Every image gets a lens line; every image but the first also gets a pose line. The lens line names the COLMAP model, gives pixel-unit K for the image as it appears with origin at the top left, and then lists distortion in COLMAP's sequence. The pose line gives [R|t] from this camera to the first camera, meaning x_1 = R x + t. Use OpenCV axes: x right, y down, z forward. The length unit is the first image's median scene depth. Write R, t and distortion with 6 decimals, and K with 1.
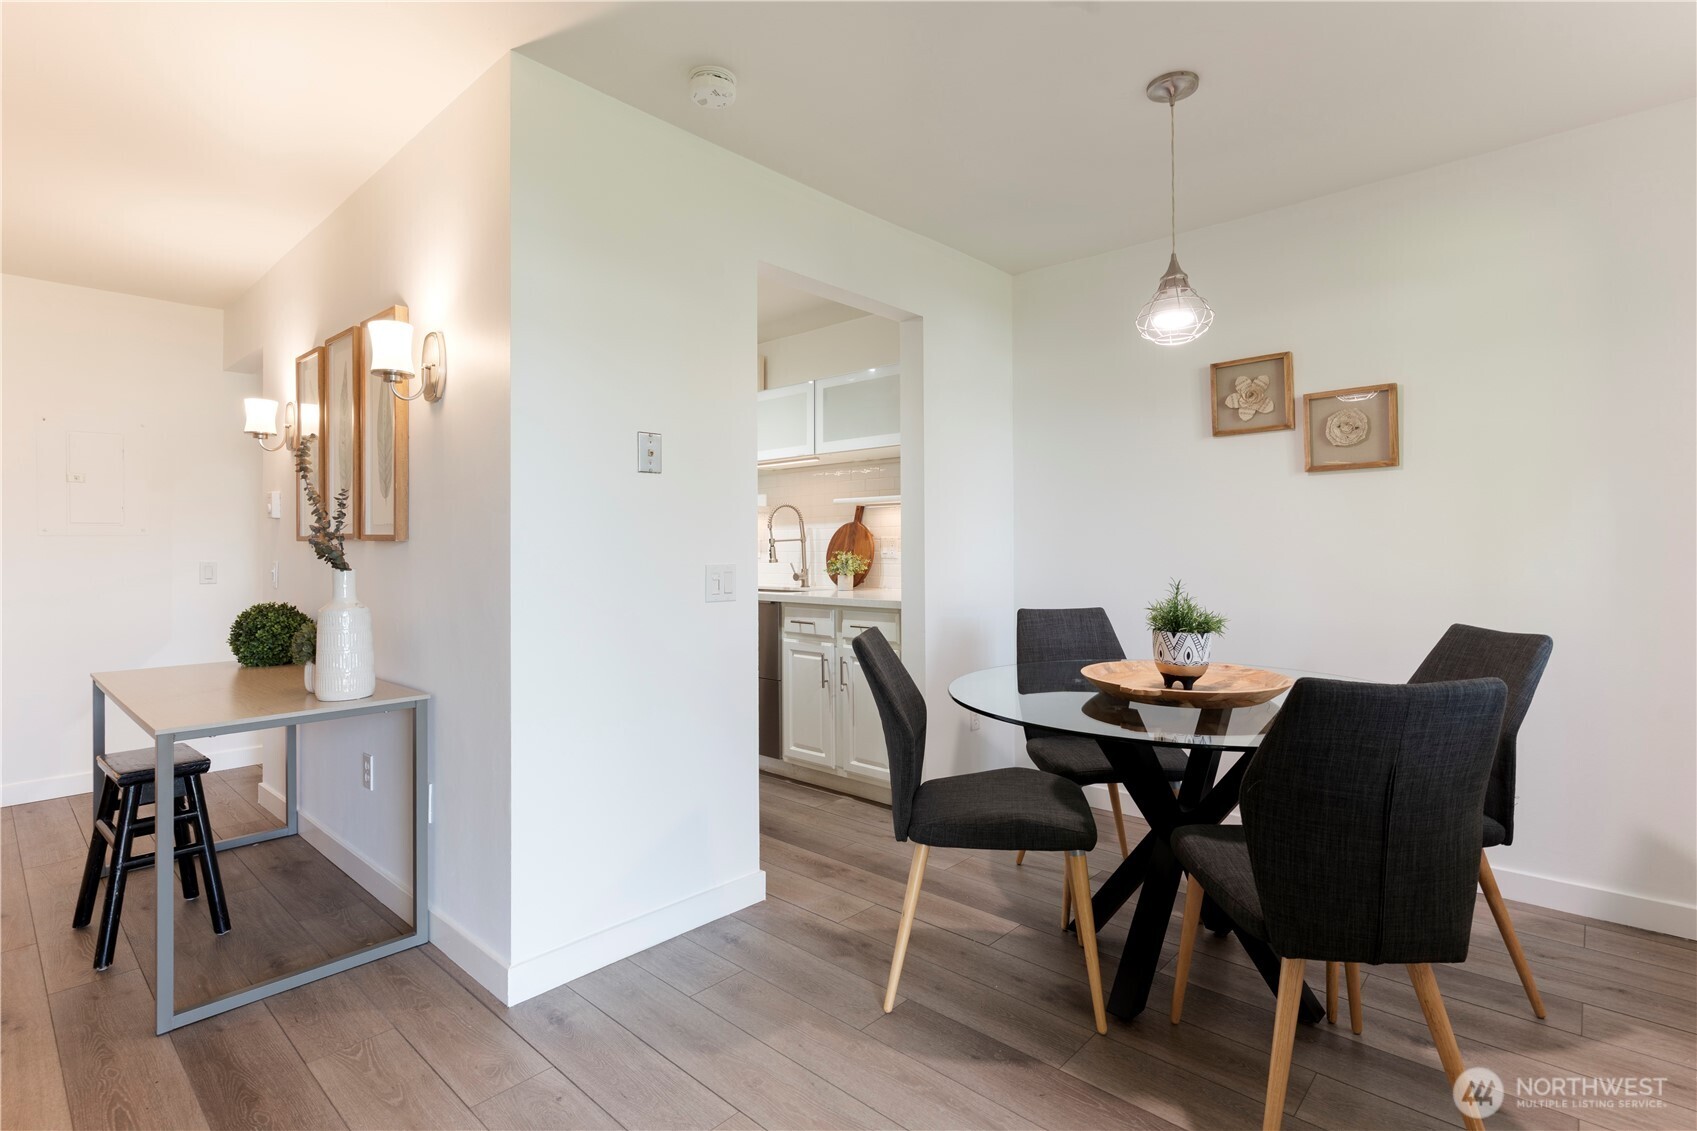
lens RADIAL K [[804.4, 0, 907.0], [0, 804.4, 552.4], [0, 0, 1]] dist [0.000919, 0.000107]
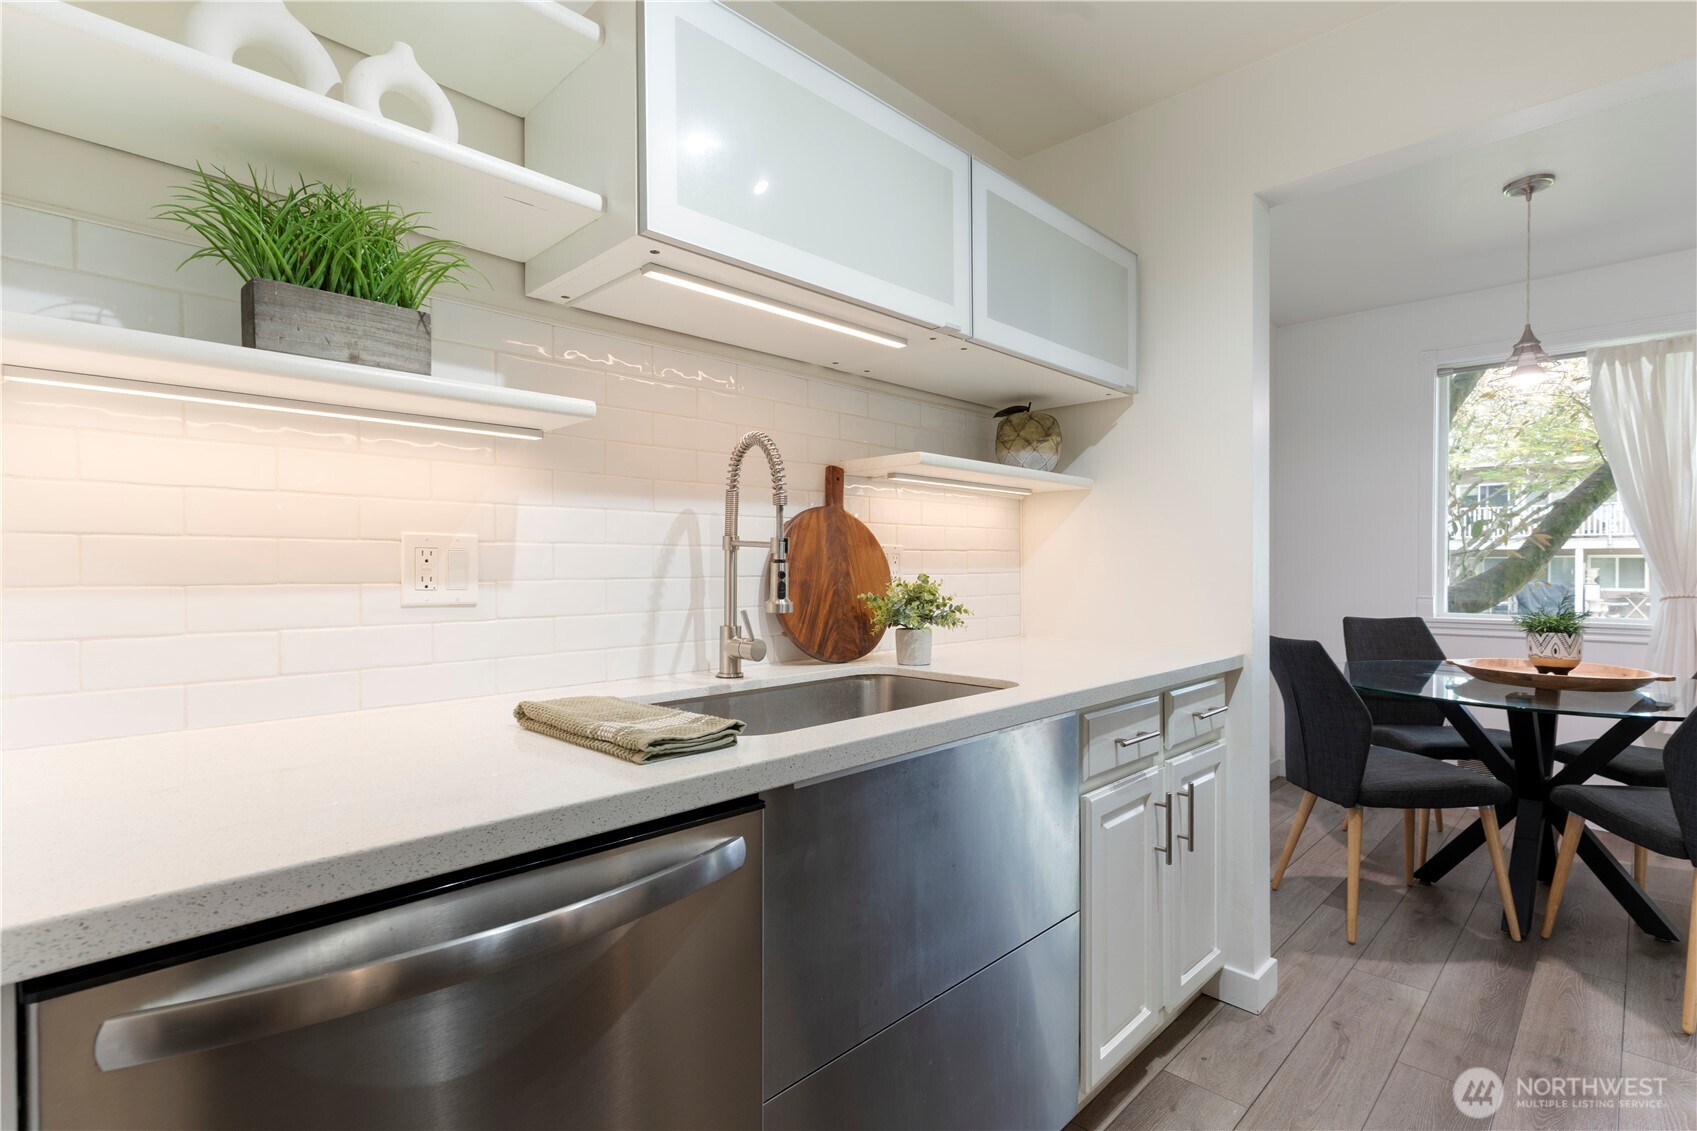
lens RADIAL K [[814.7, 0, 839.0], [0, 814.7, 563.3], [0, 0, 1]] dist [0.003663, 0.000645]
pose [[0.094632, -0.003998, 0.995504, -0.871467], [0.002762, 0.999989, 0.003754, -0.015105], [-0.995508, 0.002395, 0.094642, 1.672772]]
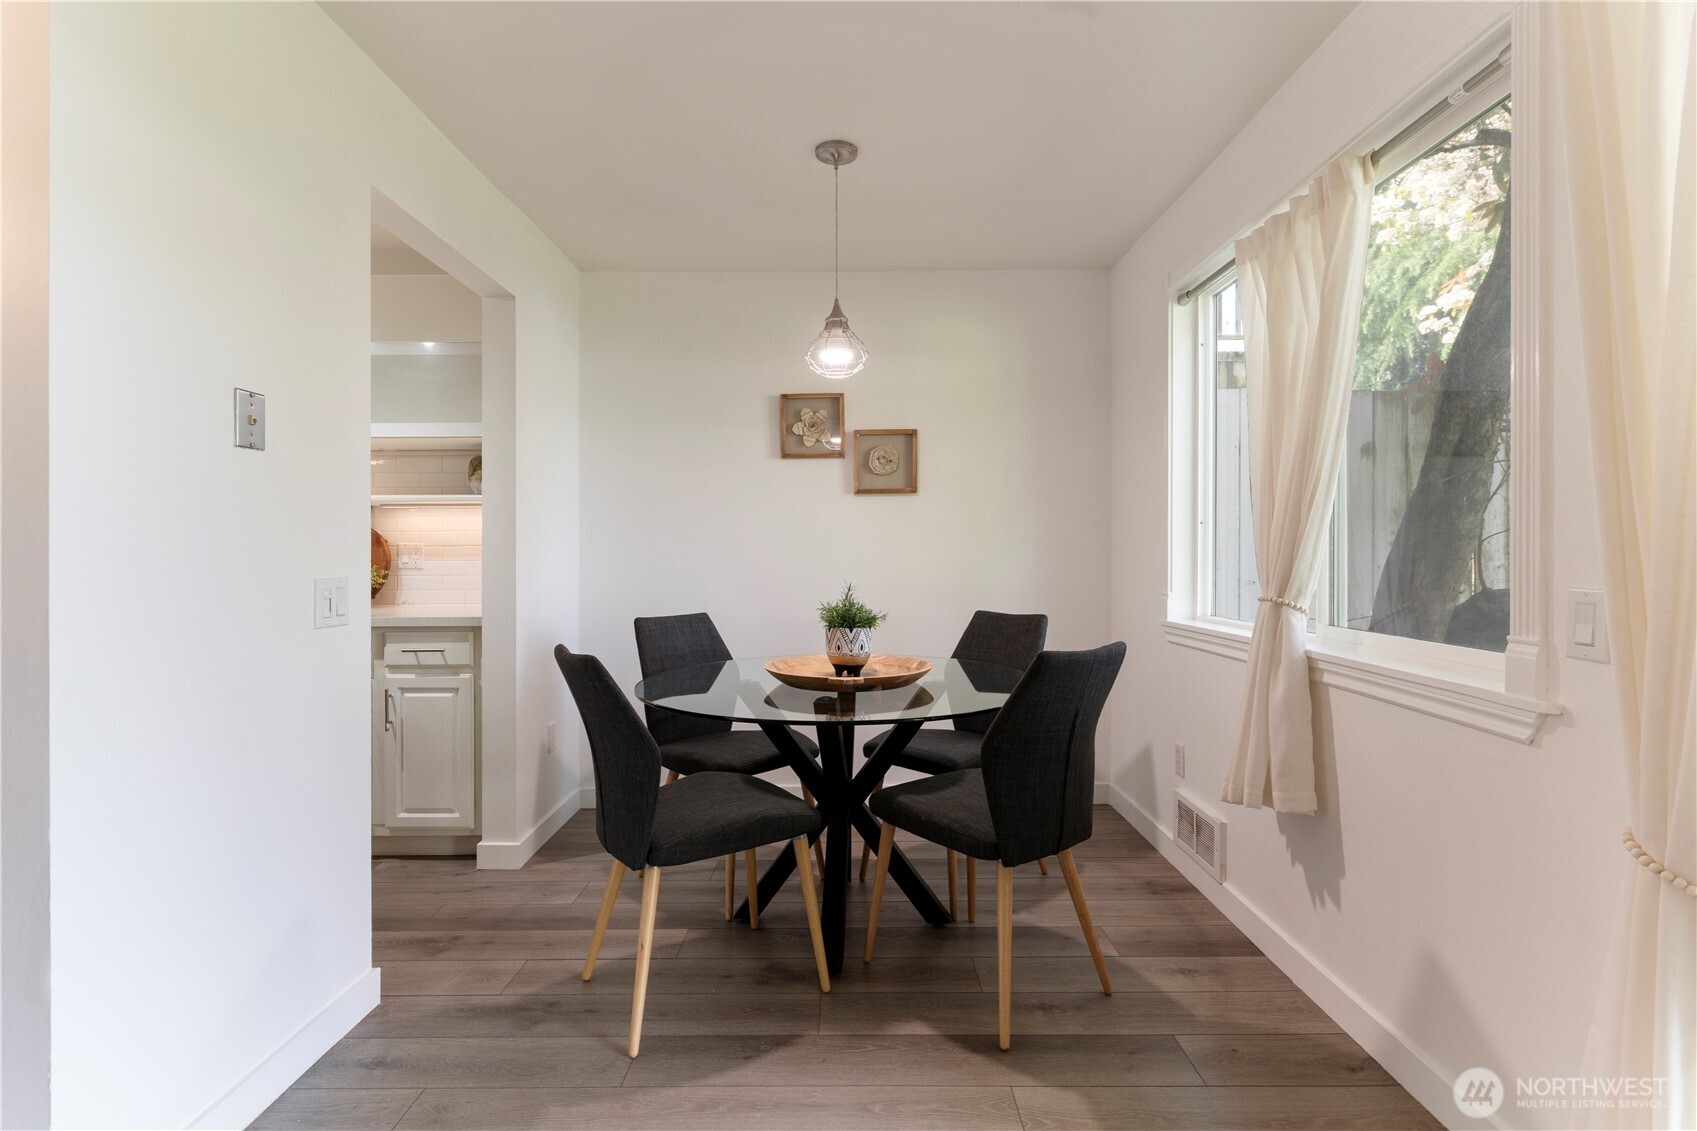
lens RADIAL K [[777.1, 0, 848.5], [0, 777.1, 565.5], [0, 0, 1]] dist [0.000571, -0.000039]
pose [[0.754764, -0.008797, 0.655937, -0.337672], [0.004941, 0.999958, 0.007727, 0.000399], [-0.655978, -0.002591, 0.754776, 0.132771]]
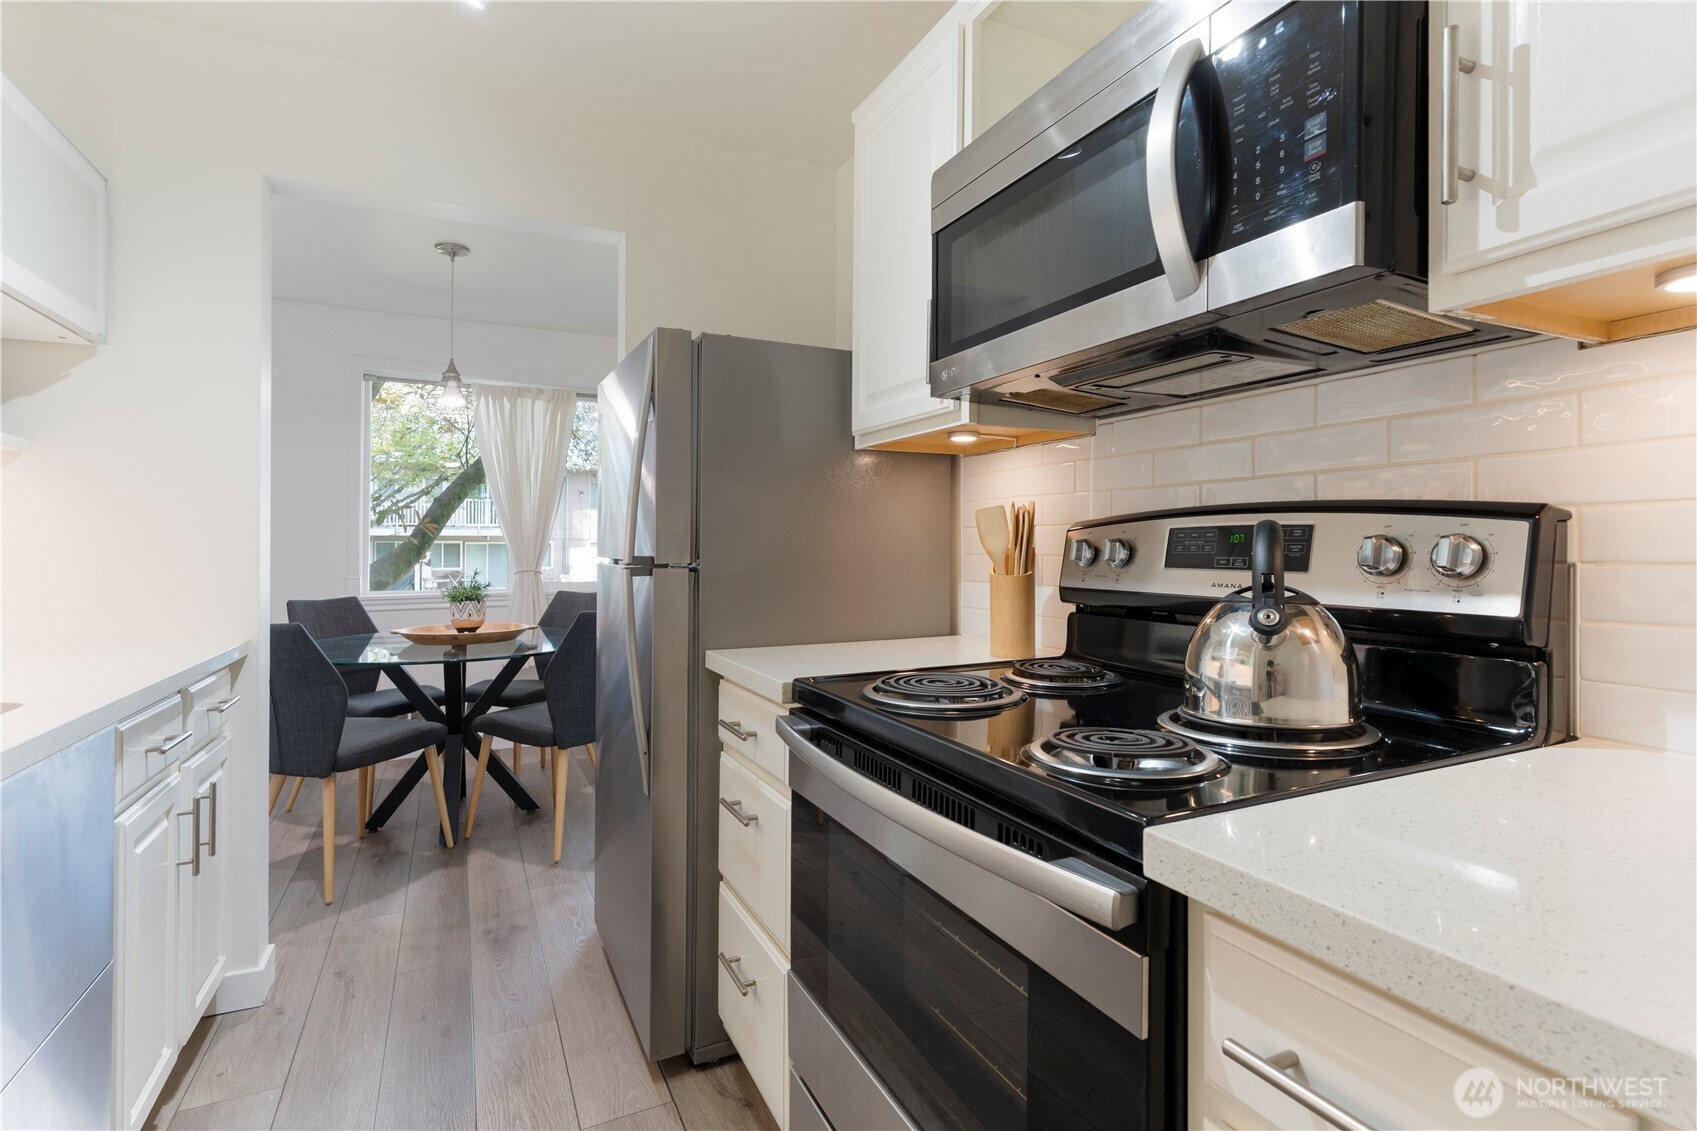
lens RADIAL K [[830.4, 0, 878.1], [0, 830.4, 530.2], [0, 0, 1]] dist [0.000765, 0.000220]
pose [[-0.923010, 0.005905, 0.384731, -0.899664], [-0.000524, 0.999862, -0.016603, -0.014646], [-0.384776, -0.015526, -0.922879, 1.871507]]
